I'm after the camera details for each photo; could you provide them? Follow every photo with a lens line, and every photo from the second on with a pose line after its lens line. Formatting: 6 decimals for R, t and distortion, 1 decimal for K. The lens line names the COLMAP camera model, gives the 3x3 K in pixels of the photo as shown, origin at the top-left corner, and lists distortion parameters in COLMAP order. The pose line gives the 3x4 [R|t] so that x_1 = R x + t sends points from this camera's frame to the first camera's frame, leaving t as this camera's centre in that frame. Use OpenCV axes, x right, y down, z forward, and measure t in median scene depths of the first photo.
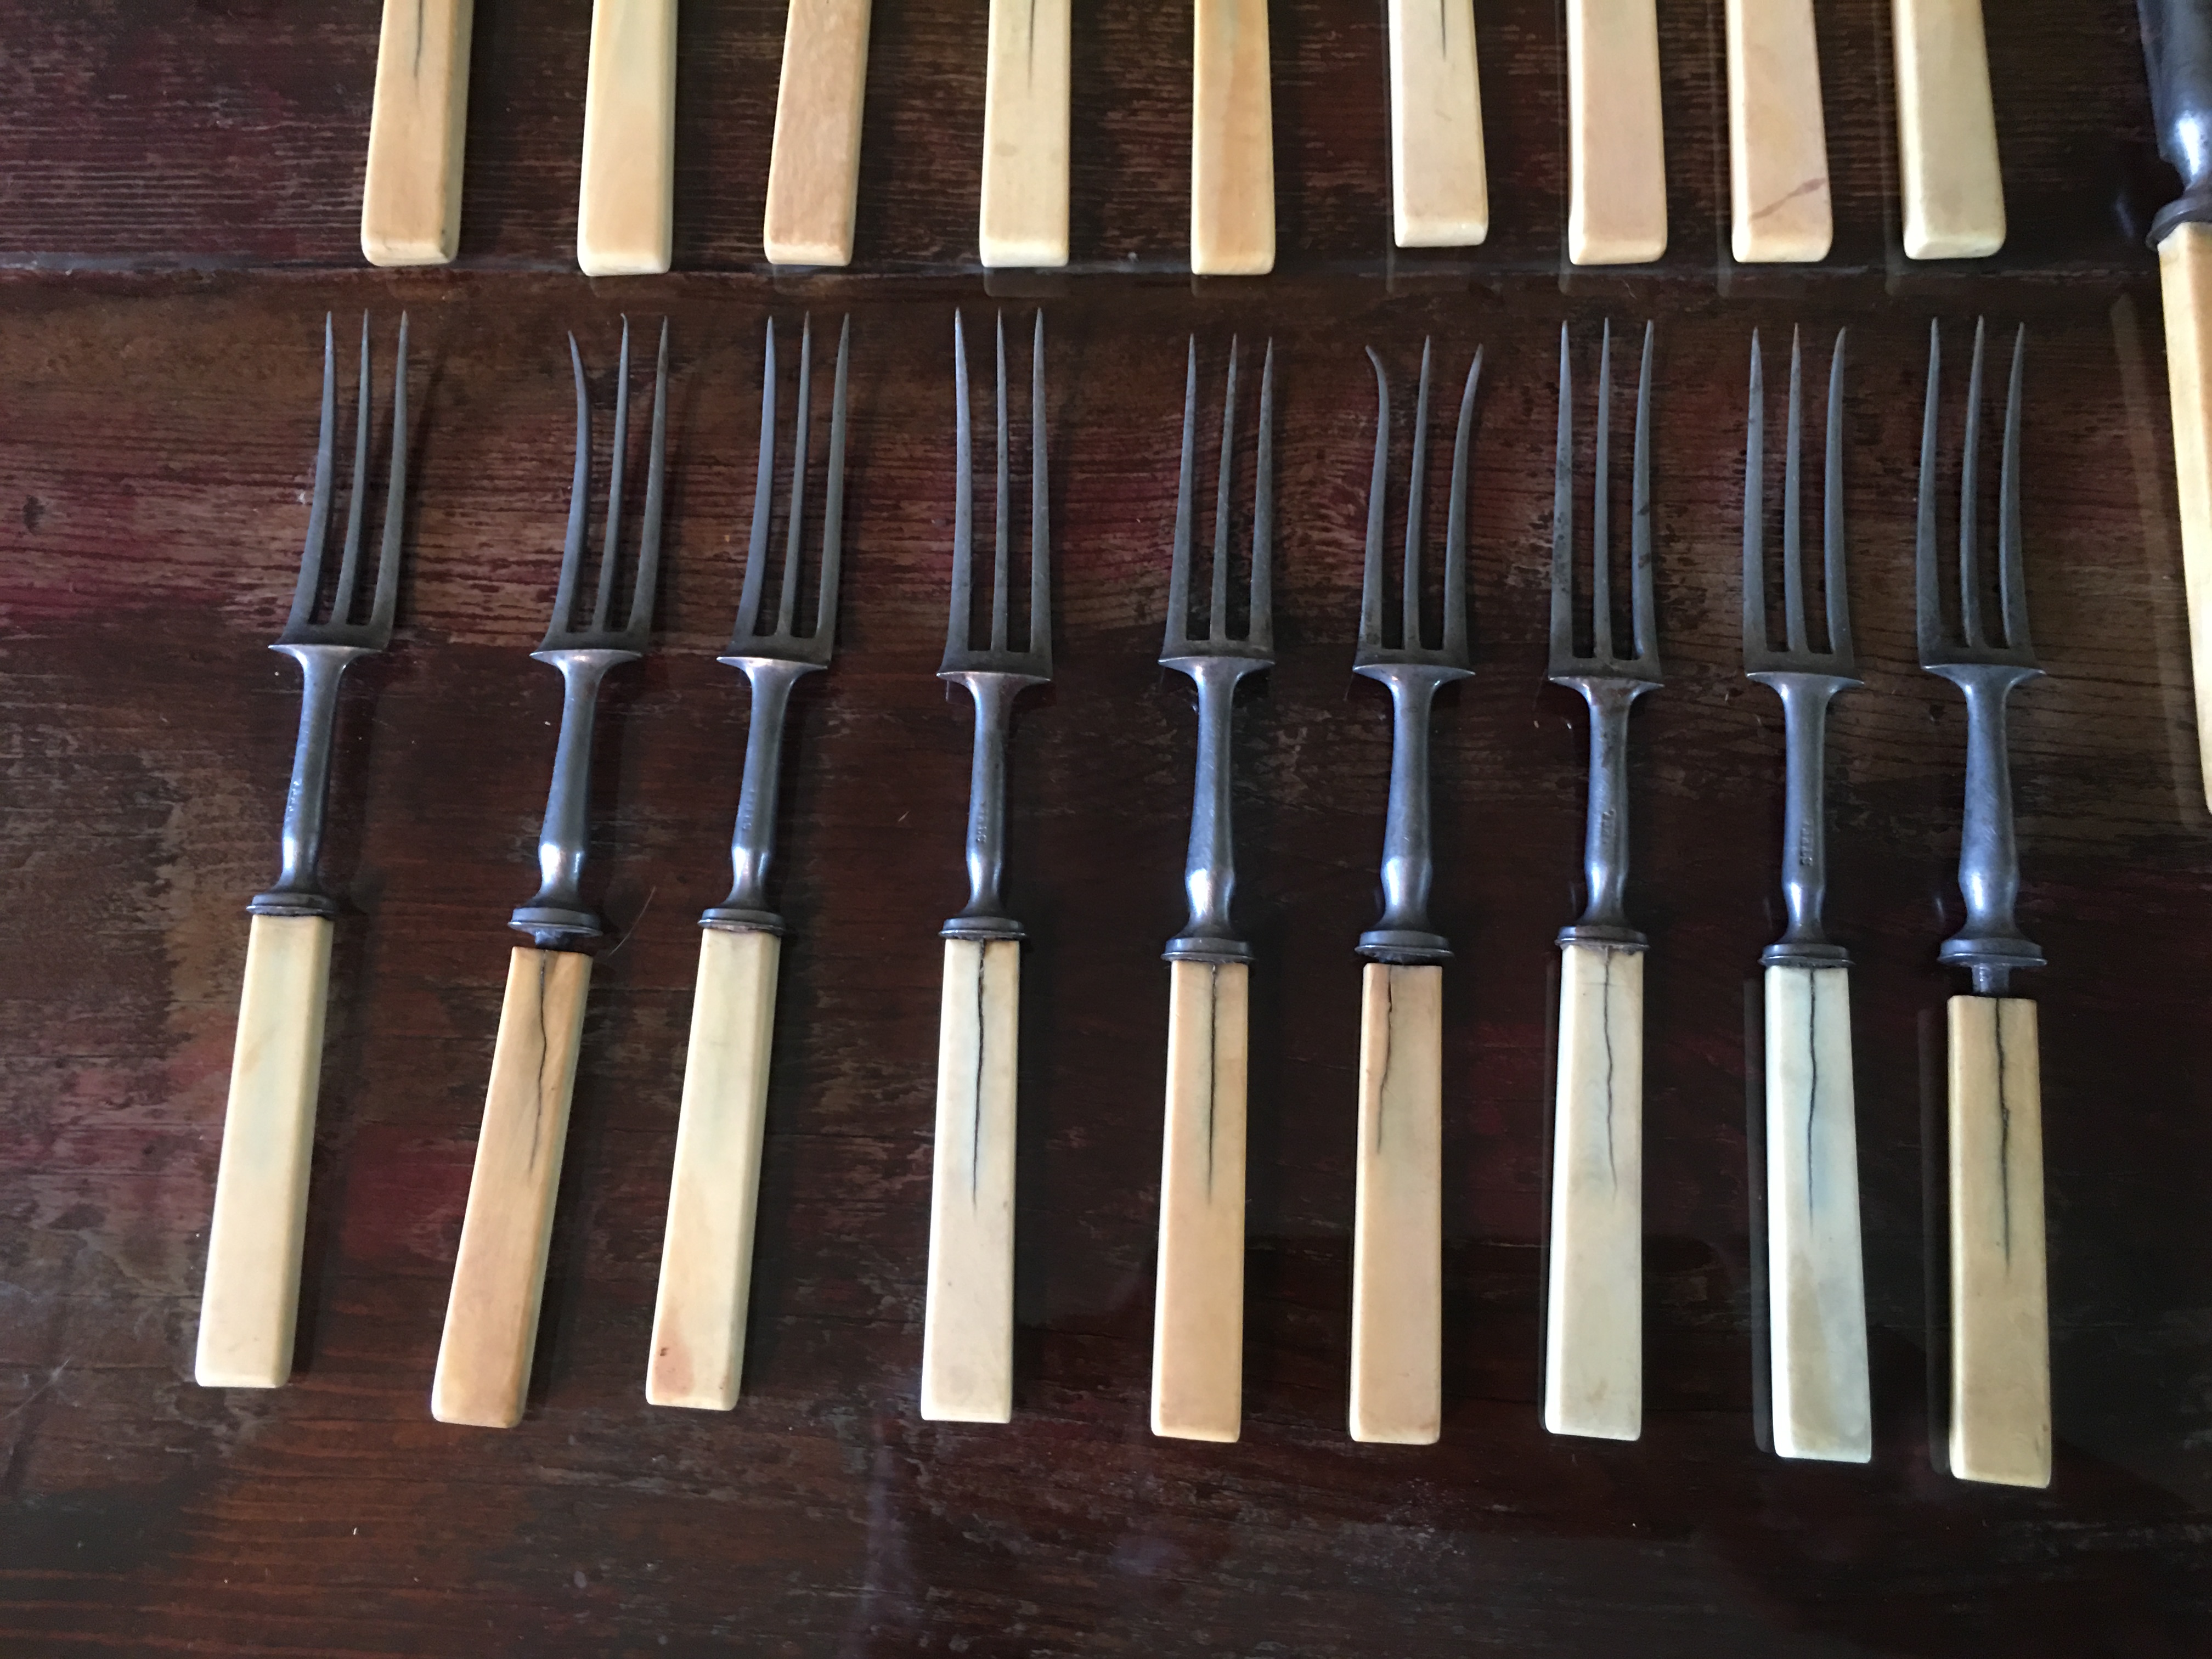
lens RADIAL K [[1907.7, 0, 1084.9], [0, 1907.7, 830.4], [0, 0, 1]] dist [0.081474, -0.143840]
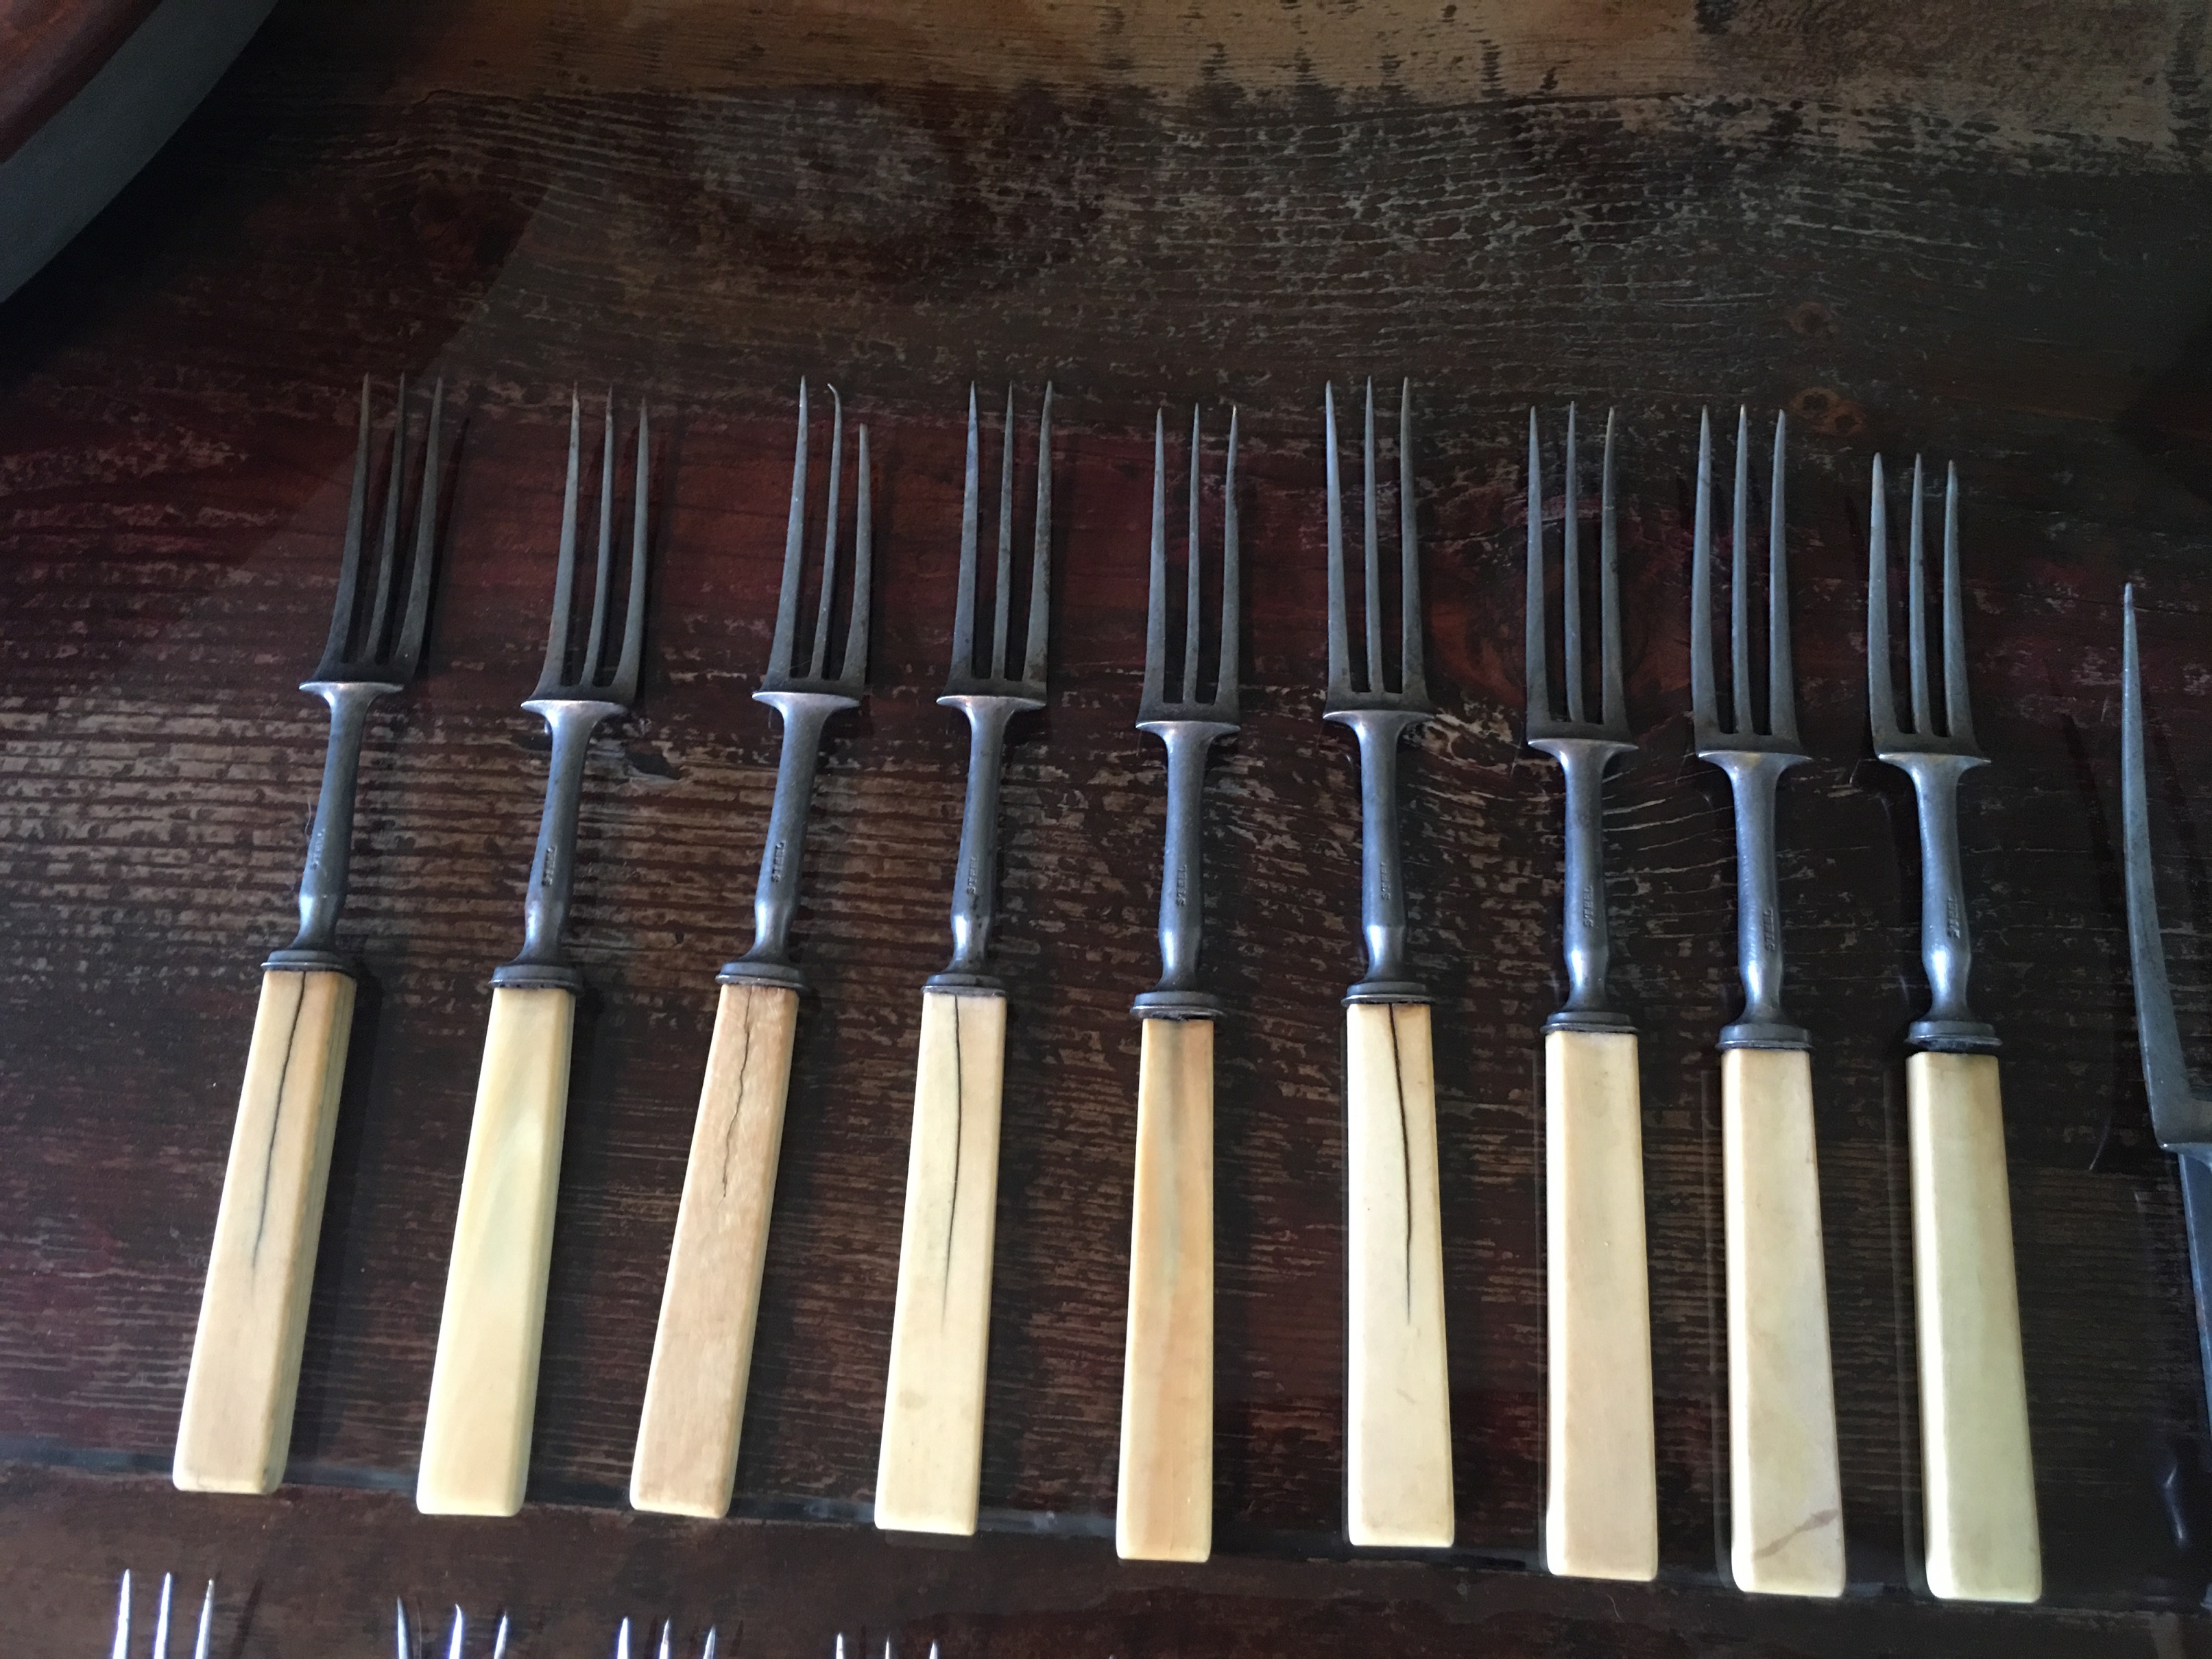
lens RADIAL K [[1865.3, 0, 1094.9], [0, 1865.3, 834.4], [0, 0, 1]] dist [0.076454, -0.124539]
pose [[0.999128, 0.041630, 0.003249, 0.028605], [-0.041243, 0.996011, -0.079123, -0.531082], [-0.006530, 0.078920, 0.996860, 0.115524]]
